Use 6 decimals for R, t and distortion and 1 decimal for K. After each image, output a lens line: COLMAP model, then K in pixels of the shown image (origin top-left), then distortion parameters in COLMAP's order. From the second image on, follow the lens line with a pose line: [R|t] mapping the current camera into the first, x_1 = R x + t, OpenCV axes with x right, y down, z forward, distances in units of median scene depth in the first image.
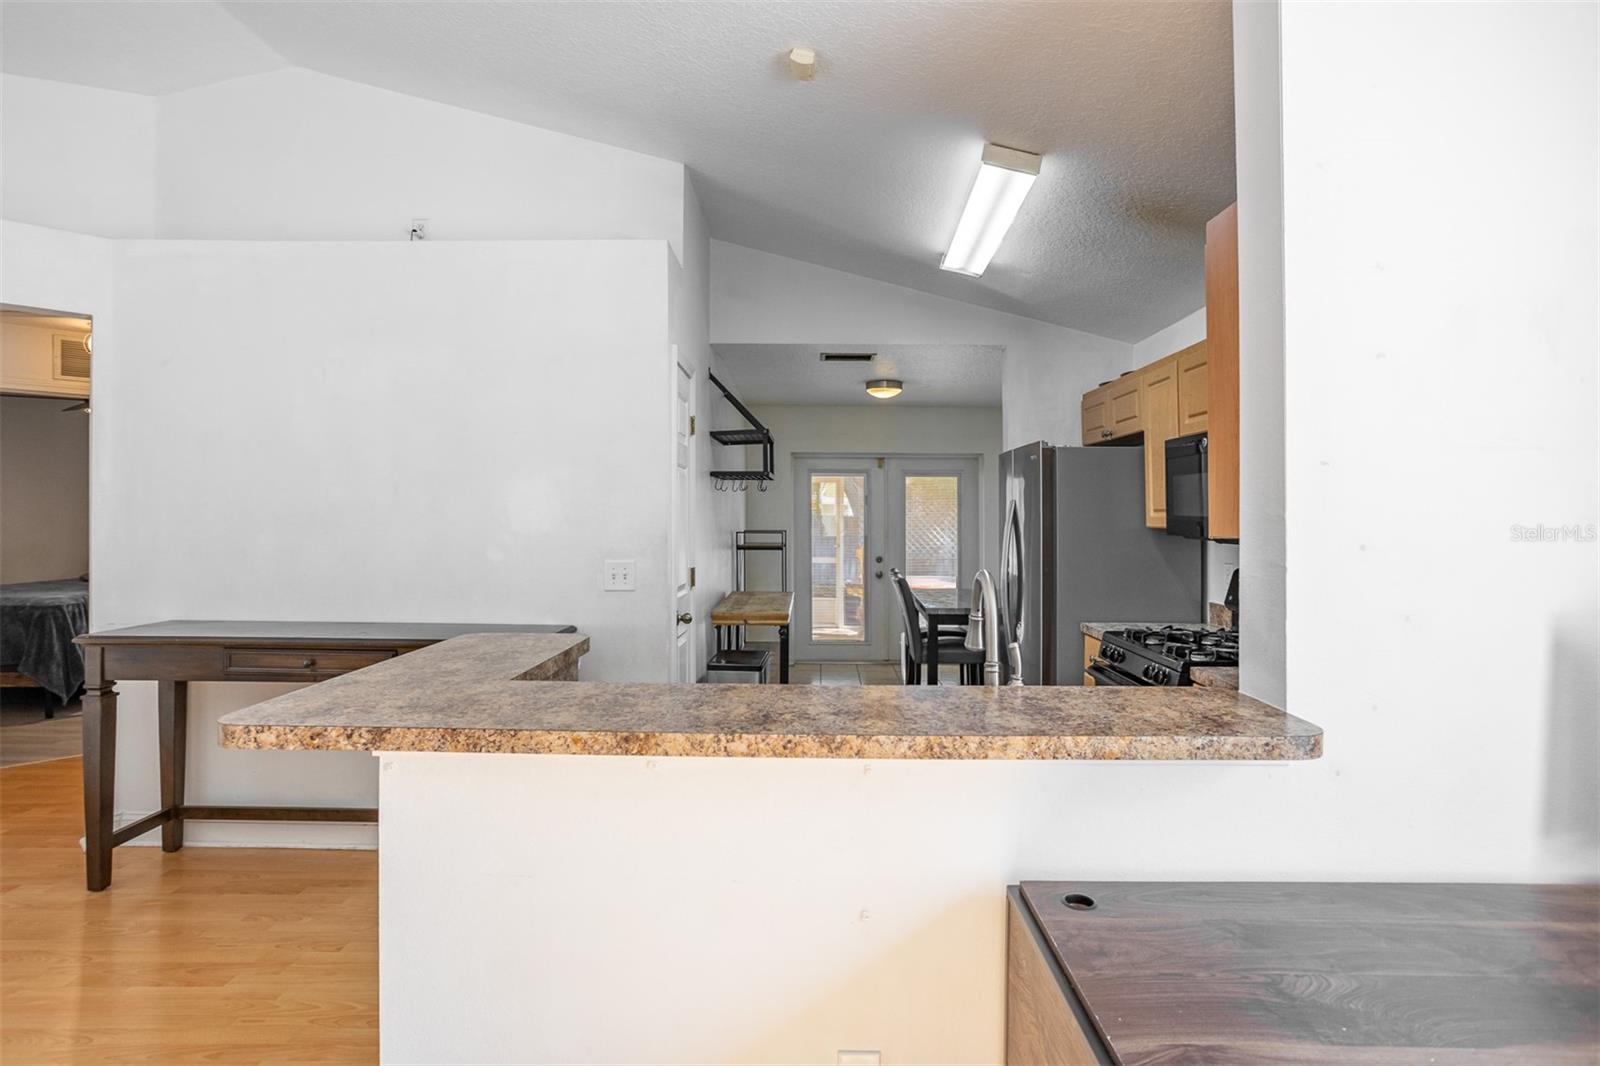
lens RADIAL K [[818.5, 0, 813.5], [0, 818.5, 506.4], [0, 0, 1]] dist [-0.051793, 0.023507]
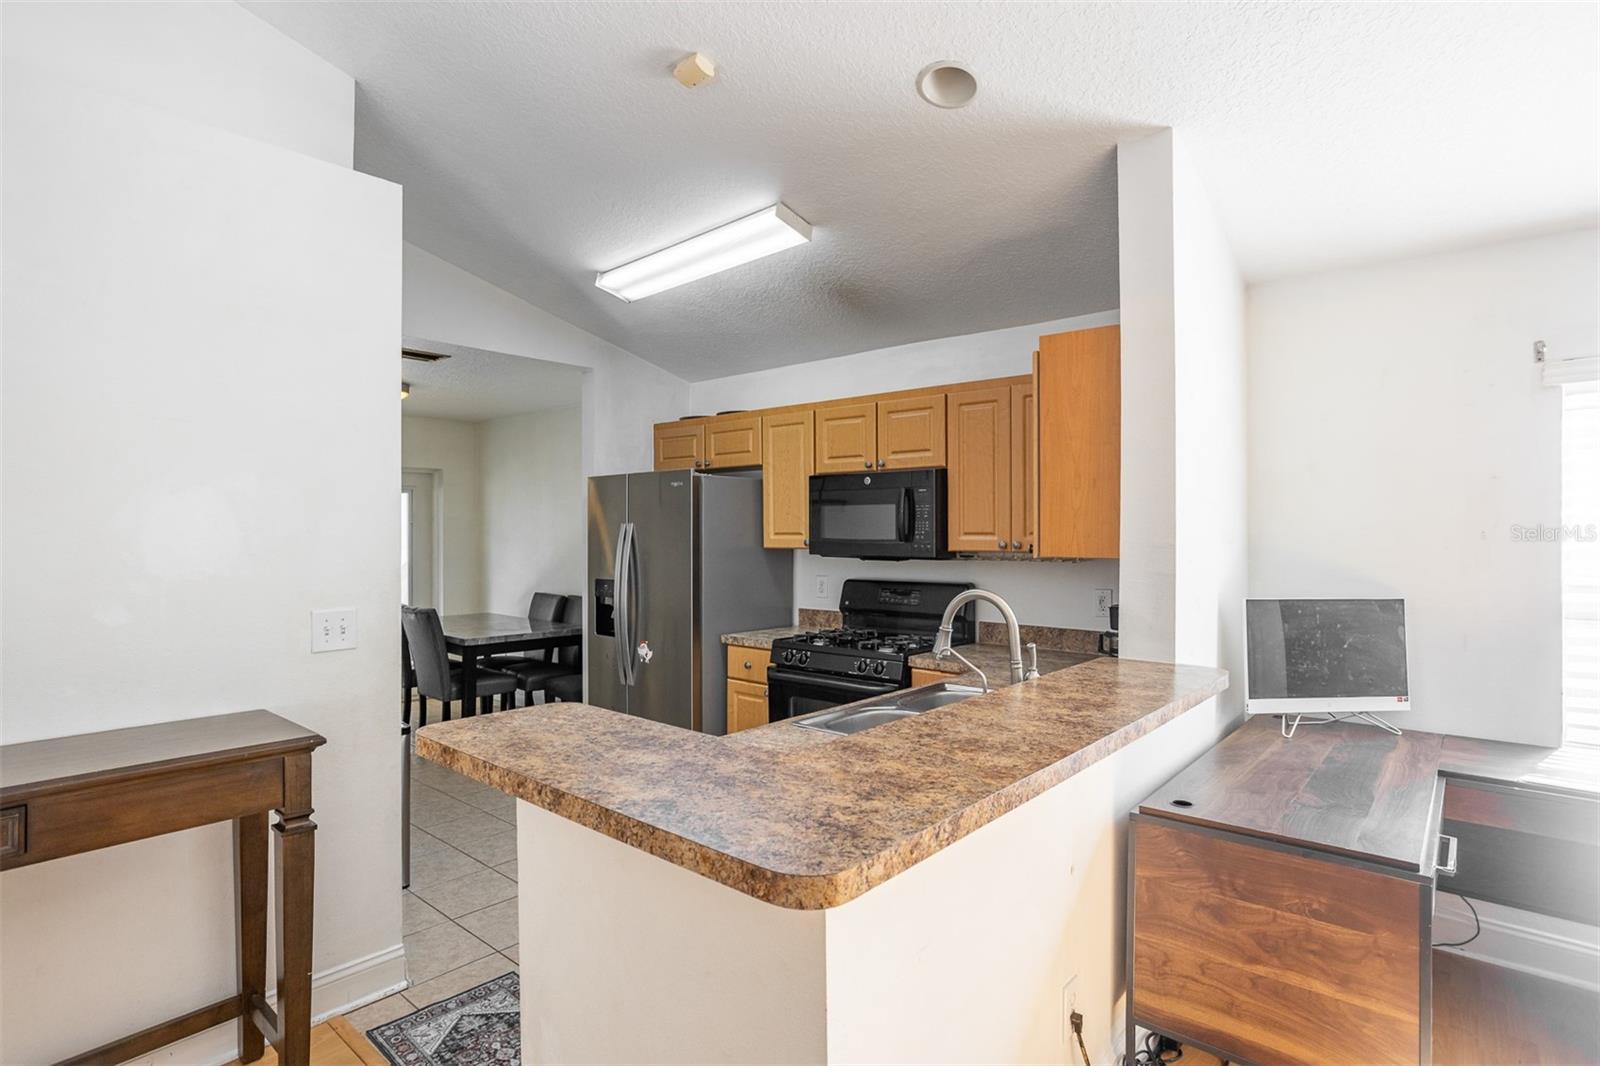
lens RADIAL K [[818.5, 0, 785.2], [0, 818.5, 526.6], [0, 0, 1]] dist [-0.051793, 0.023507]
pose [[0.661045, -0.000764, 0.750346, -0.357407], [-0.003849, 0.999983, 0.004409, -0.008323], [-0.750337, -0.005802, 0.661031, 0.158183]]
